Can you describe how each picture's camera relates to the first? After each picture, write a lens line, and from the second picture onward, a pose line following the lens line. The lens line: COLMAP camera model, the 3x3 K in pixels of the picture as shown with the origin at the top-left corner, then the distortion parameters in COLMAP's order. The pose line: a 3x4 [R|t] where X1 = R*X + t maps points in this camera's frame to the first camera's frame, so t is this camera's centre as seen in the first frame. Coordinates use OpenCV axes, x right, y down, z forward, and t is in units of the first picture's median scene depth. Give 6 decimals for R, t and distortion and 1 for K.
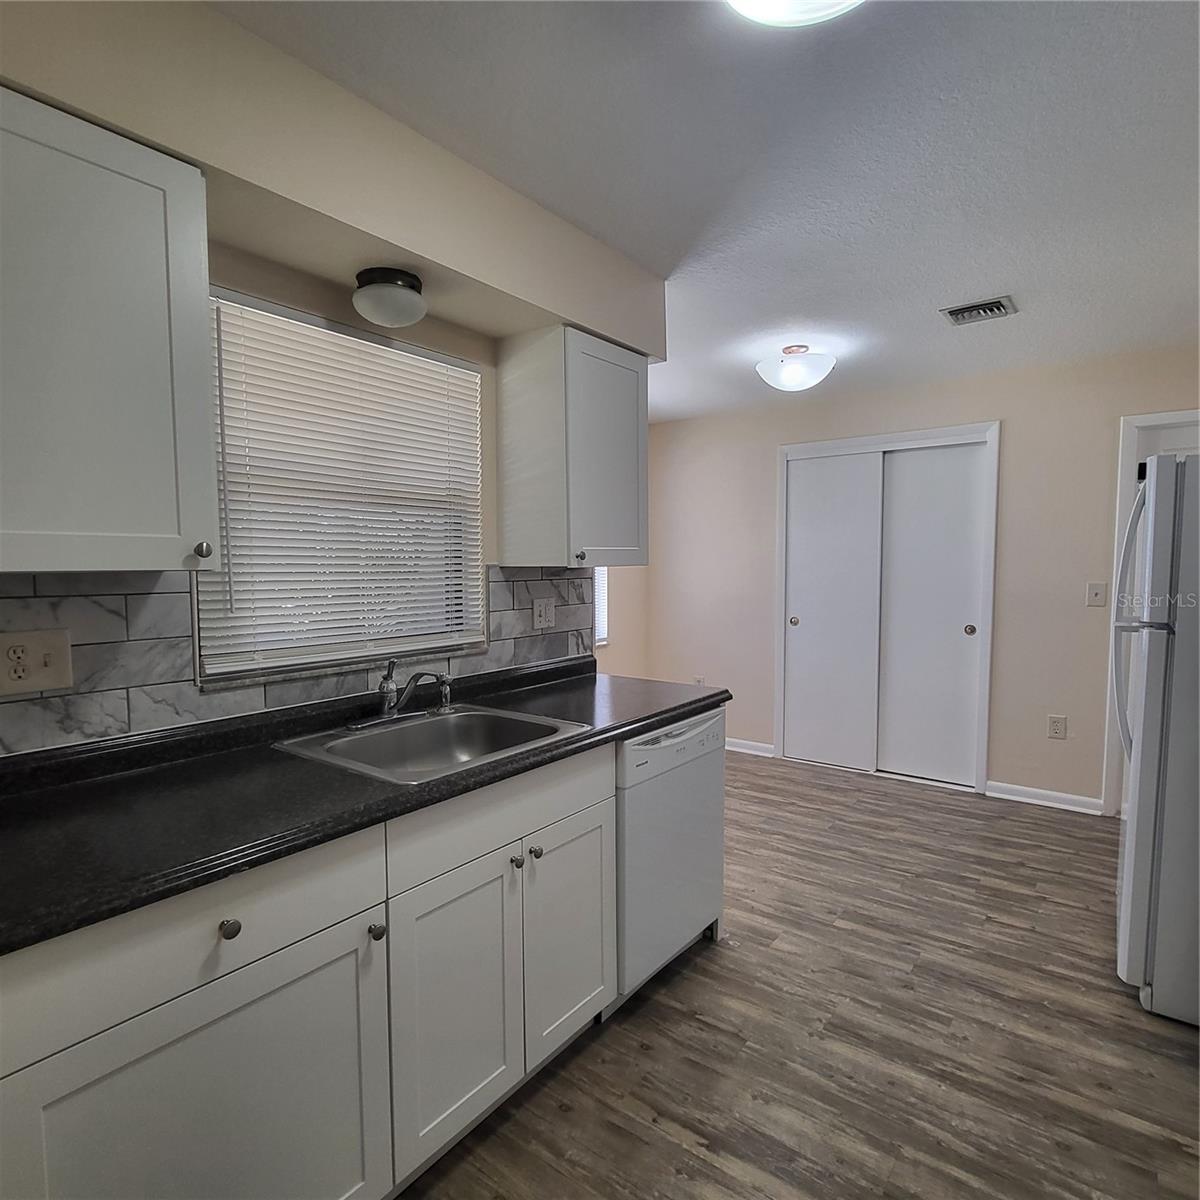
lens RADIAL K [[692.1, 0, 595.9], [0, 692.1, 611.5], [0, 0, 1]] dist [0.005960, -0.004443]
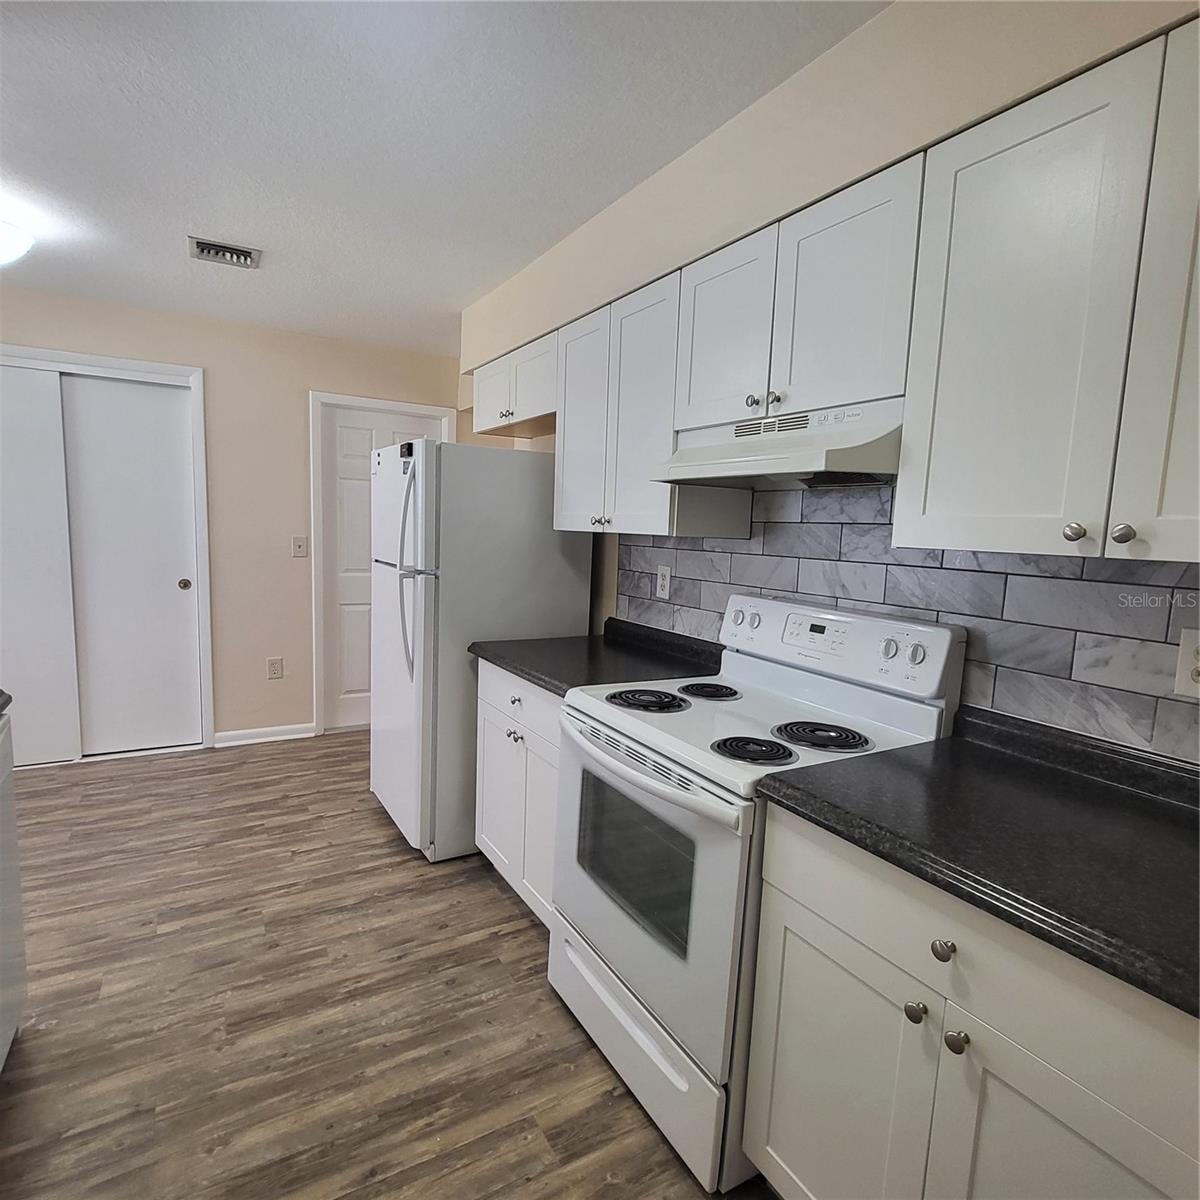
lens RADIAL K [[692.1, 0, 598.4], [0, 692.1, 611.8], [0, 0, 1]] dist [0.005960, -0.004443]
pose [[0.374858, -0.096430, 0.922053, -0.229707], [0.027922, 0.995299, 0.092739, -0.014629], [-0.926662, -0.009019, 0.375788, 0.183454]]
